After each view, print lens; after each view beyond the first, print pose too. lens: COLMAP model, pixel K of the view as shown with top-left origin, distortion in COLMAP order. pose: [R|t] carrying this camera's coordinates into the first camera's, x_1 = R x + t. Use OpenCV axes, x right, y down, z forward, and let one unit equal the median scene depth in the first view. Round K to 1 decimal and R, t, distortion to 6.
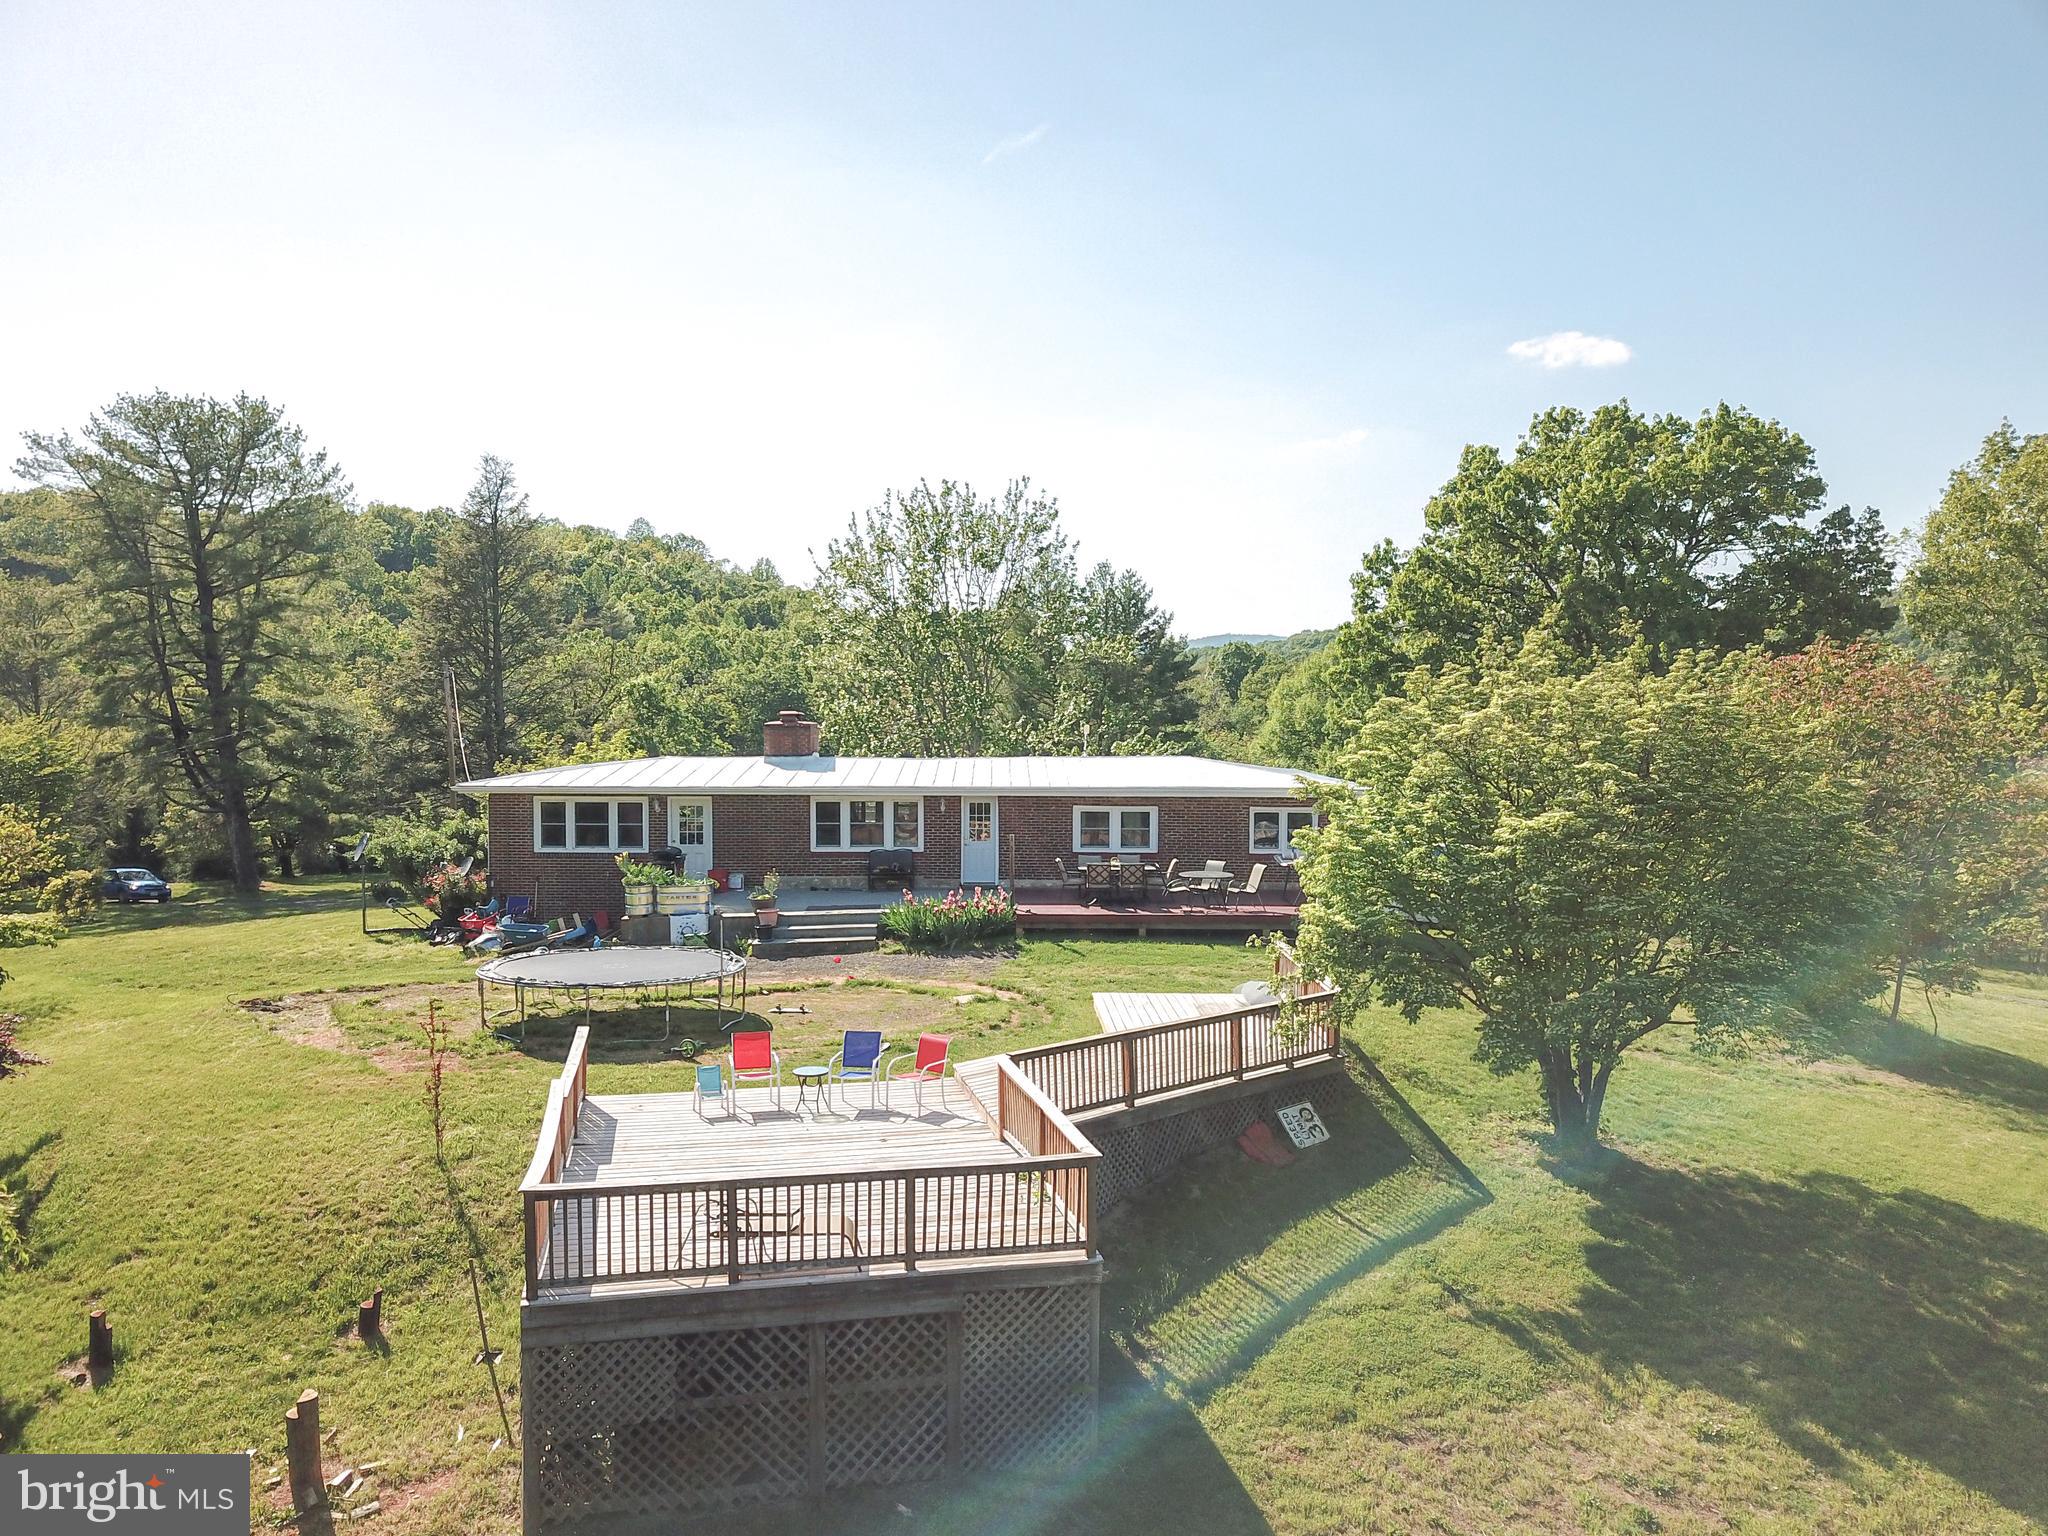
lens RADIAL K [[1425.4, 0, 1024.0], [0, 1425.4, 768.0], [0, 0, 1]] dist [0.003231, 0.029529]
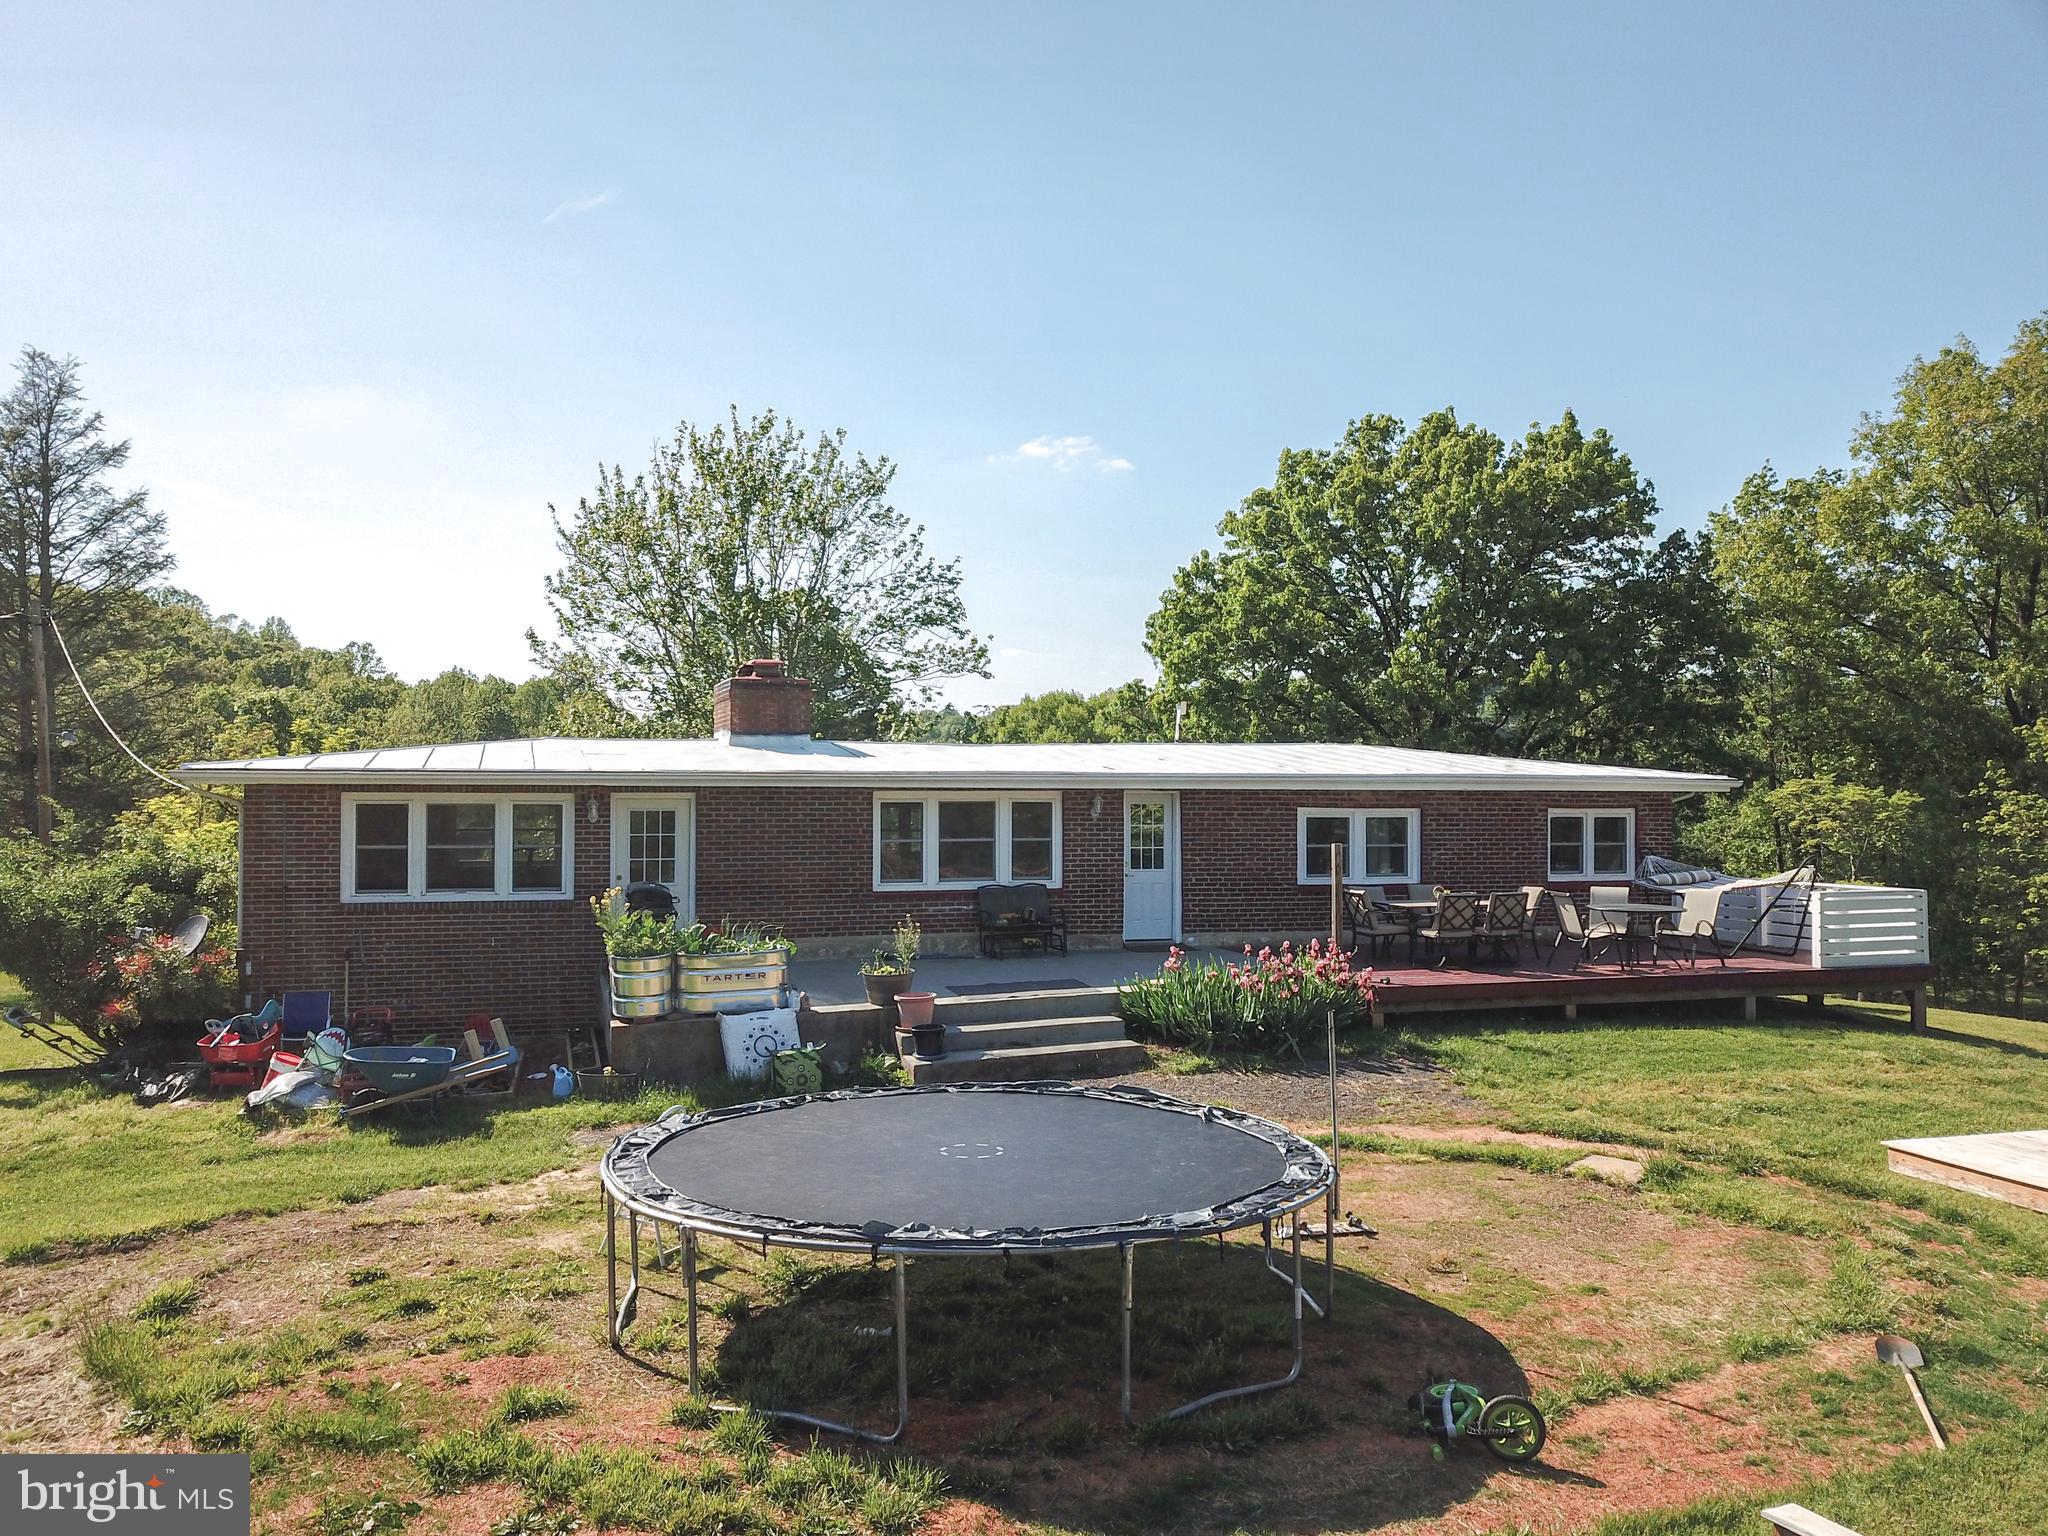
lens RADIAL K [[1500.3, 0, 1024.0], [0, 1500.3, 768.0], [0, 0, 1]] dist [0.027443, 0.001860]
pose [[0.963633, 0.002773, 0.267216, -0.267977], [0.010675, 0.998748, -0.048862, 0.042318], [-0.267017, 0.049938, 0.962397, 0.441950]]
